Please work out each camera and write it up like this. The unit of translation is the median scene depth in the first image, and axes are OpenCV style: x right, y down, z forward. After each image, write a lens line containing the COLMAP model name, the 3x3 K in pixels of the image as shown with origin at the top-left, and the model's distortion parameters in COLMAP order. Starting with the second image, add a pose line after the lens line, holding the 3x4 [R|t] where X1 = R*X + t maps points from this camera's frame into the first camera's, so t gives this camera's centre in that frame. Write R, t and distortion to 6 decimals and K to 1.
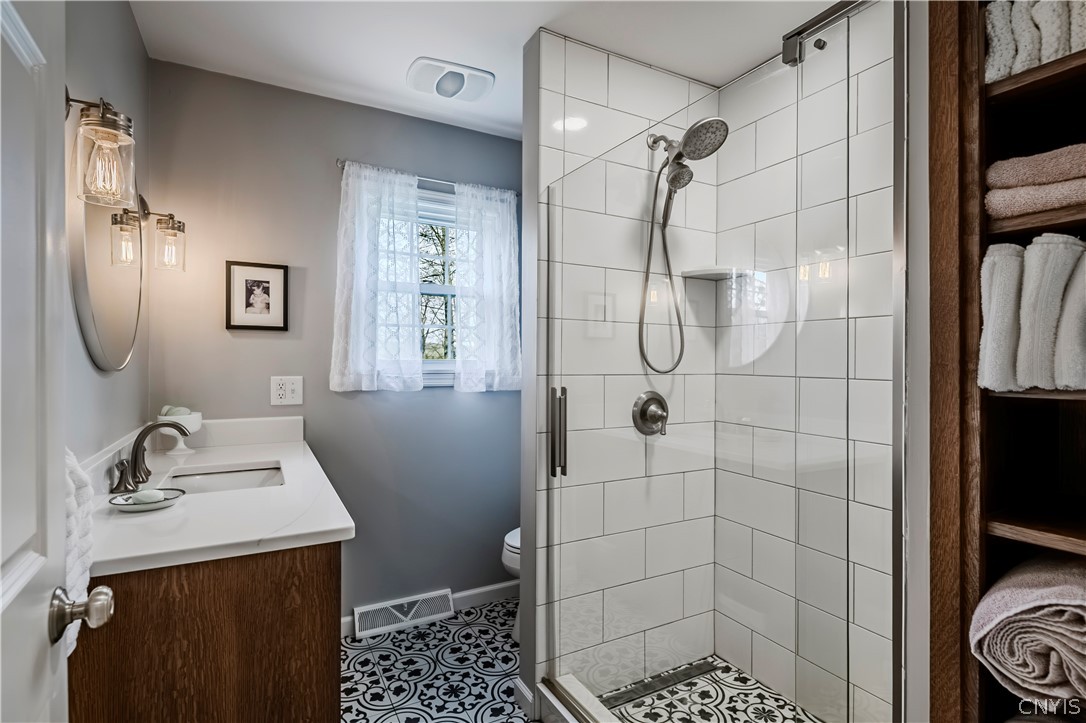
lens RADIAL K [[512.9, 0, 543.5], [0, 512.9, 359.3], [0, 0, 1]] dist [-0.004912, -0.001700]
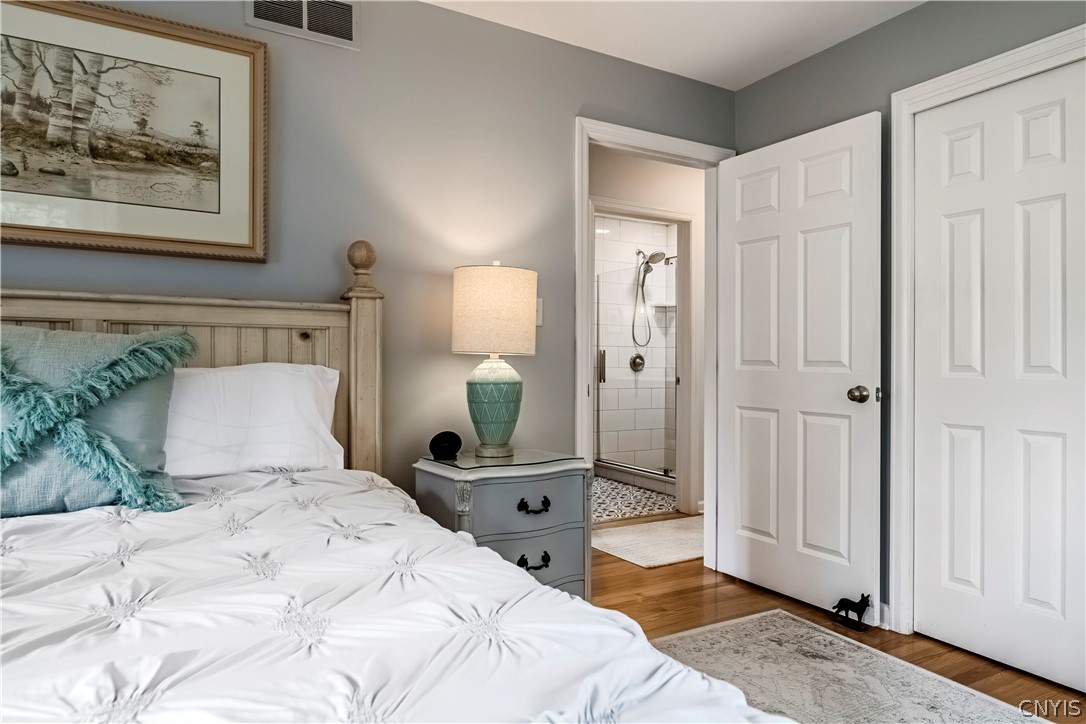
lens RADIAL K [[673.5, 0, 534.3], [0, 673.5, 356.7], [0, 0, 1]] dist [-0.000605, 0.000523]
pose [[0.999898, 0.001544, 0.014225, -0.335306], [-0.001440, 0.999972, -0.007282, 0.103106], [-0.014235, 0.007261, 0.999872, -2.255000]]
